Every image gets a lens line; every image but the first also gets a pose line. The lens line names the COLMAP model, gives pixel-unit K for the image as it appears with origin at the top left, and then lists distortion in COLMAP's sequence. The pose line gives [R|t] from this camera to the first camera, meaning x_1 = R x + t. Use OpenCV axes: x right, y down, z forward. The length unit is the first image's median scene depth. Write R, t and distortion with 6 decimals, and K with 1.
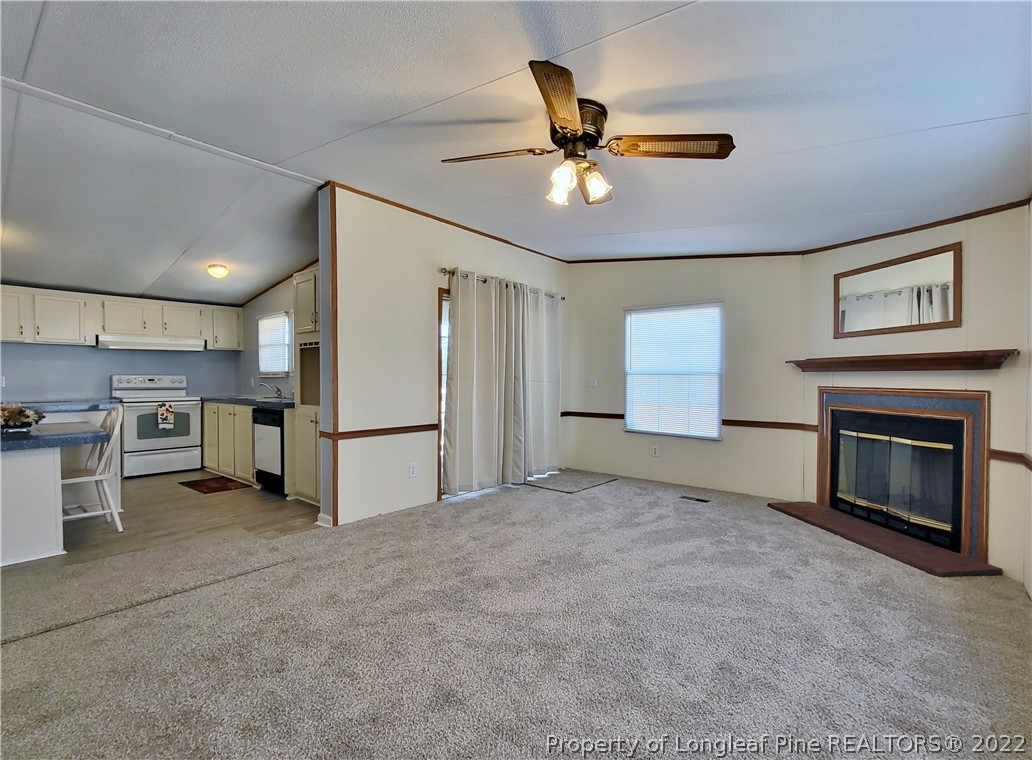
lens RADIAL K [[467.7, 0, 505.1], [0, 467.7, 387.1], [0, 0, 1]] dist [-0.003729, 0.000629]
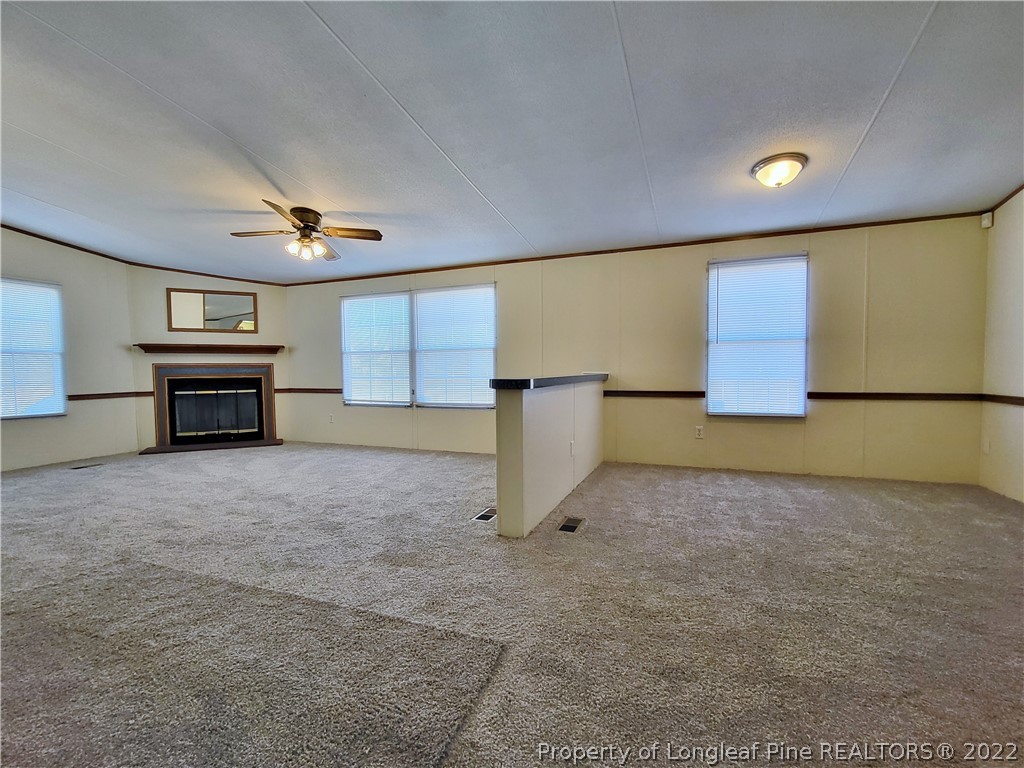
lens RADIAL K [[471.0, 0, 506.9], [0, 471.0, 390.8], [0, 0, 1]] dist [-0.005566, -0.000213]
pose [[-0.317341, -0.046471, 0.947172, -0.957932], [0.027770, 0.997915, 0.058264, 0.025967], [-0.947905, 0.044792, -0.315389, 0.413613]]
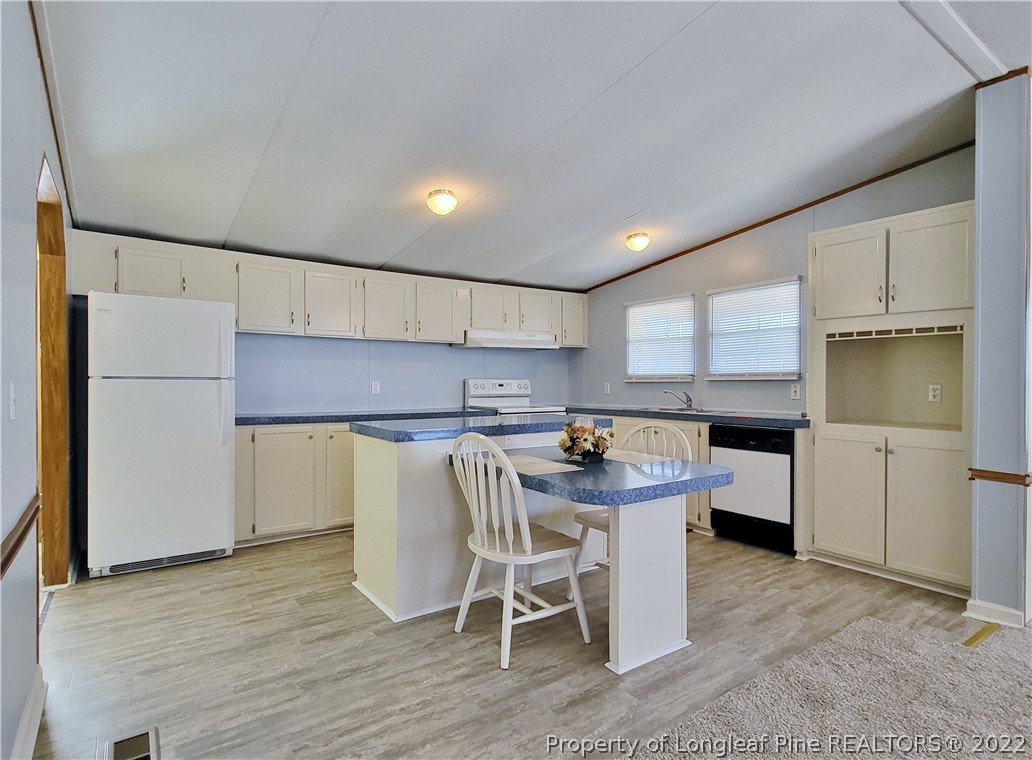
lens RADIAL K [[538.1, 0, 508.6], [0, 538.1, 387.9], [0, 0, 1]] dist [0.004844, -0.004943]
pose [[0.971620, 0.001782, -0.236540, -0.704672], [-0.002759, 0.999989, -0.003797, -0.009695], [0.236530, 0.004342, 0.971614, 0.120796]]
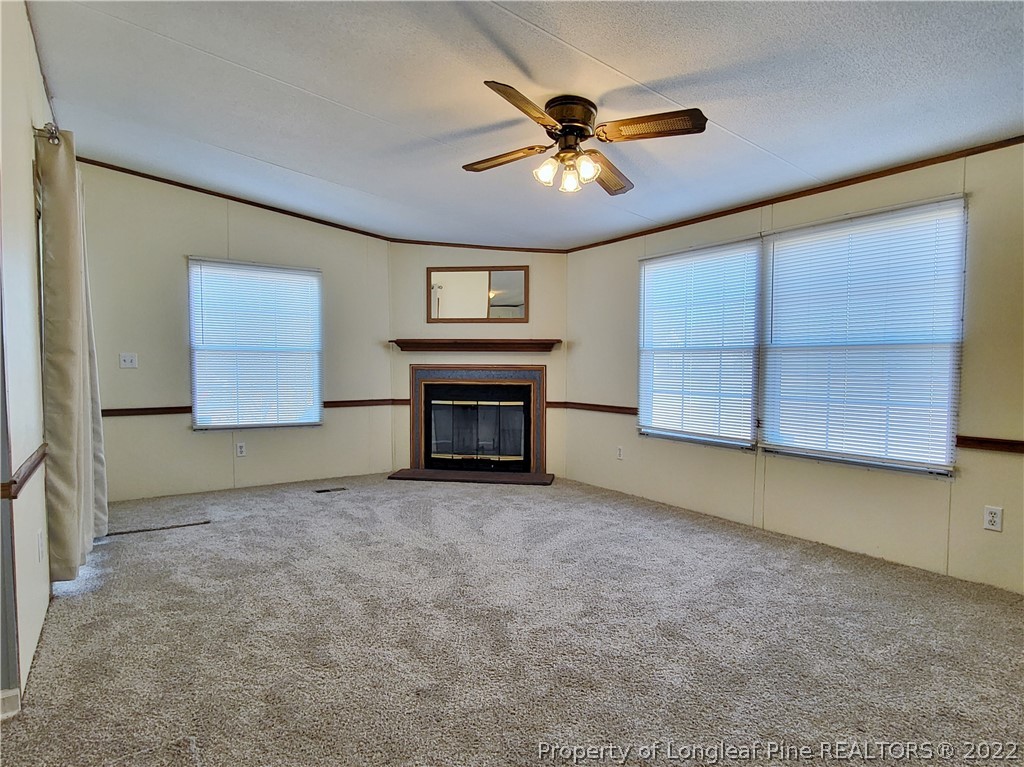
lens RADIAL K [[597.6, 0, 503.8], [0, 597.6, 392.9], [0, 0, 1]] dist [0.001398, -0.000422]
pose [[0.273144, -0.048503, 0.960750, -0.610493], [0.015631, 0.998820, 0.045981, 0.004442], [-0.961846, 0.002458, 0.273579, 0.371122]]
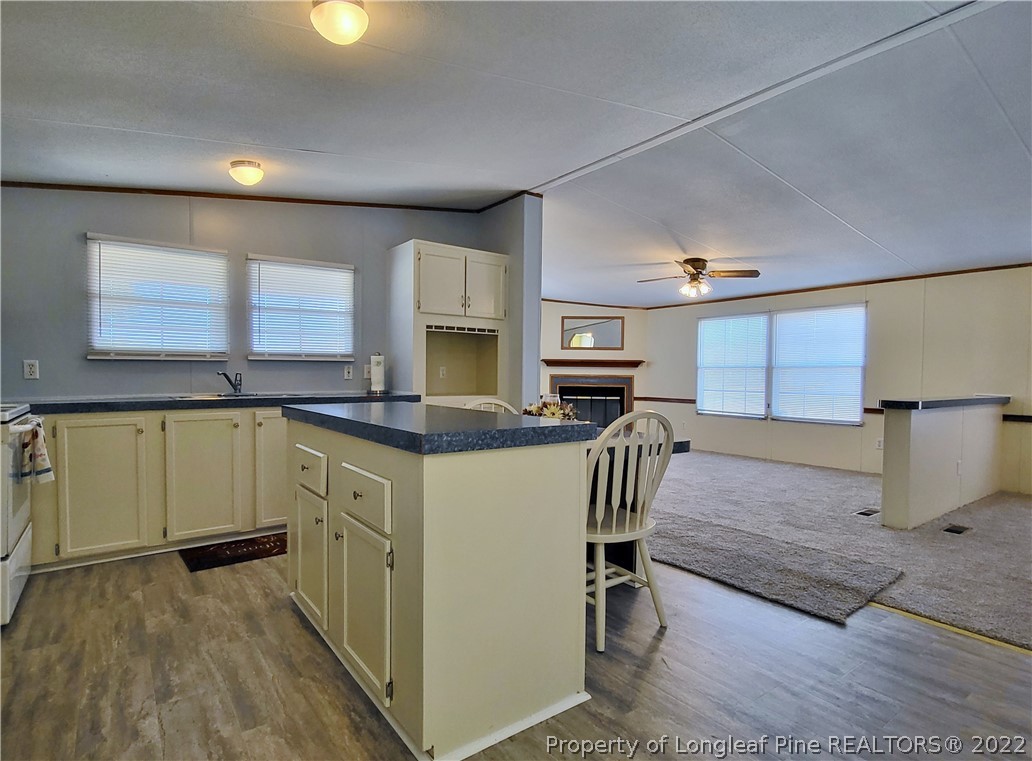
lens RADIAL K [[538.1, 0, 513.4], [0, 538.1, 387.7], [0, 0, 1]] dist [0.004844, -0.004943]
pose [[0.226612, -0.025686, 0.973646, -1.360436], [0.009589, 0.999663, 0.024140, -0.000996], [-0.973938, 0.003866, 0.226781, 0.621277]]
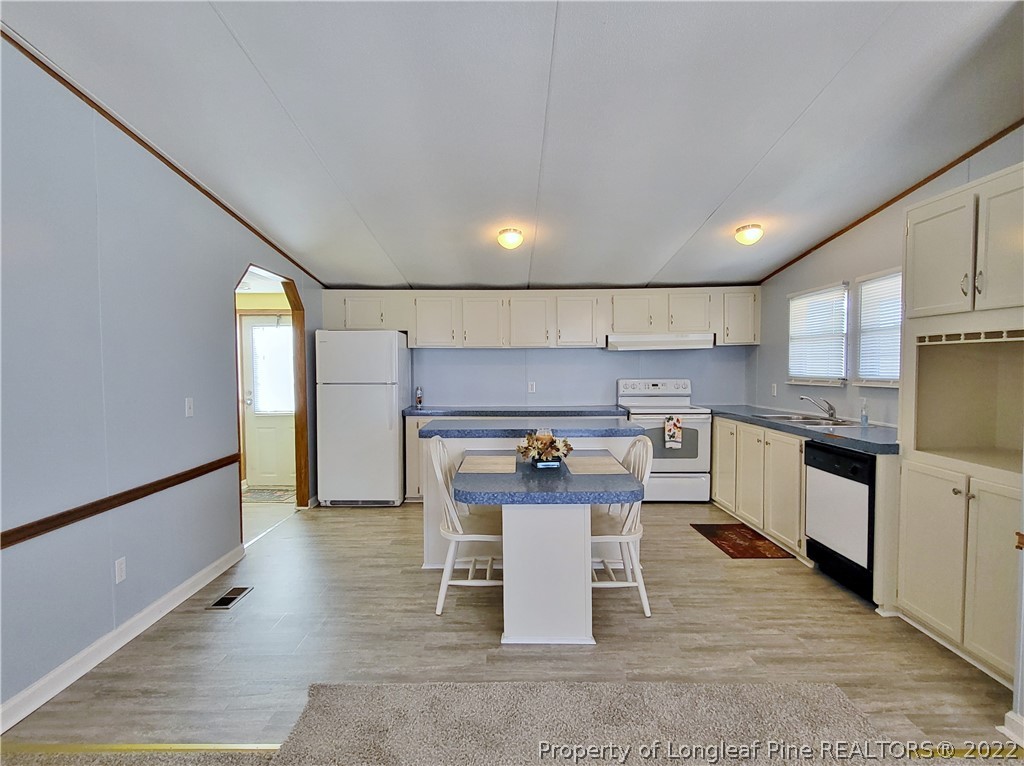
lens RADIAL K [[527.1, 0, 512.1], [0, 527.1, 390.2], [0, 0, 1]] dist [-0.000889, -0.000630]
pose [[0.655121, 0.028993, -0.754967, -0.285956], [-0.004500, 0.999395, 0.034475, -0.050797], [0.755510, -0.019188, 0.654856, 0.252930]]
